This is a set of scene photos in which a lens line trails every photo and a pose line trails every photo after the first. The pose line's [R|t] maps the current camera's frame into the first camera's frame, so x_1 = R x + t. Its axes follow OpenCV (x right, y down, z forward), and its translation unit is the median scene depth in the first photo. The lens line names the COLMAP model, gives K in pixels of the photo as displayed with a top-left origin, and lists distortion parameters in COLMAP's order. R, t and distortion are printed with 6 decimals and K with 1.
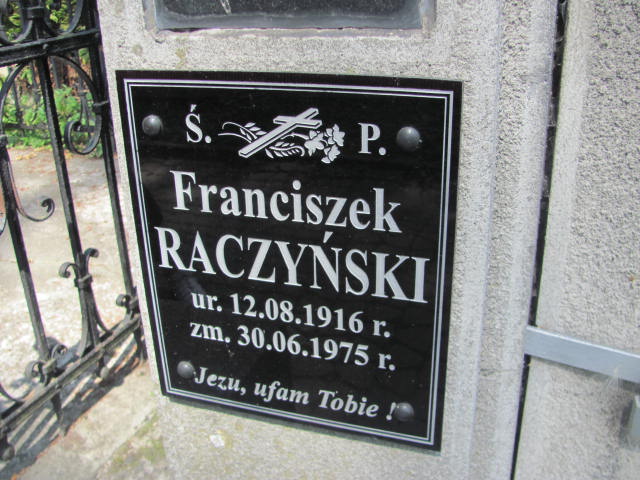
lens RADIAL K [[678.0, 0, 320.0], [0, 678.0, 240.0], [0, 0, 1]] dist [-0.232018, 0.294185]
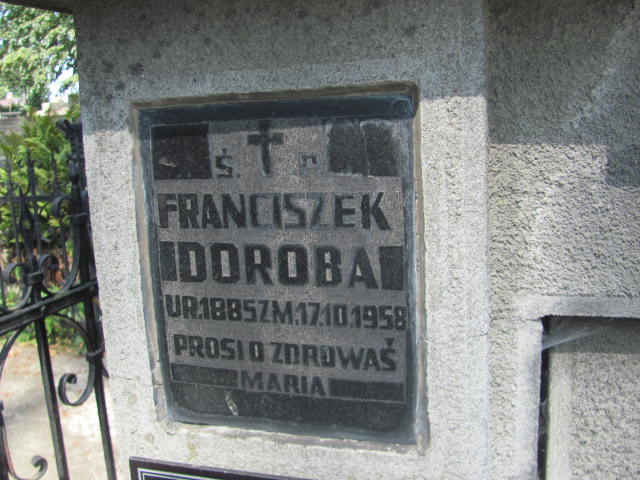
lens RADIAL K [[678.0, 0, 320.0], [0, 678.0, 240.0], [0, 0, 1]] dist [-0.232018, 0.294185]
pose [[0.999169, -0.027268, 0.030293, -0.026119], [0.033569, 0.972088, -0.232201, -0.355273], [-0.023116, 0.233025, 0.972196, -0.119808]]
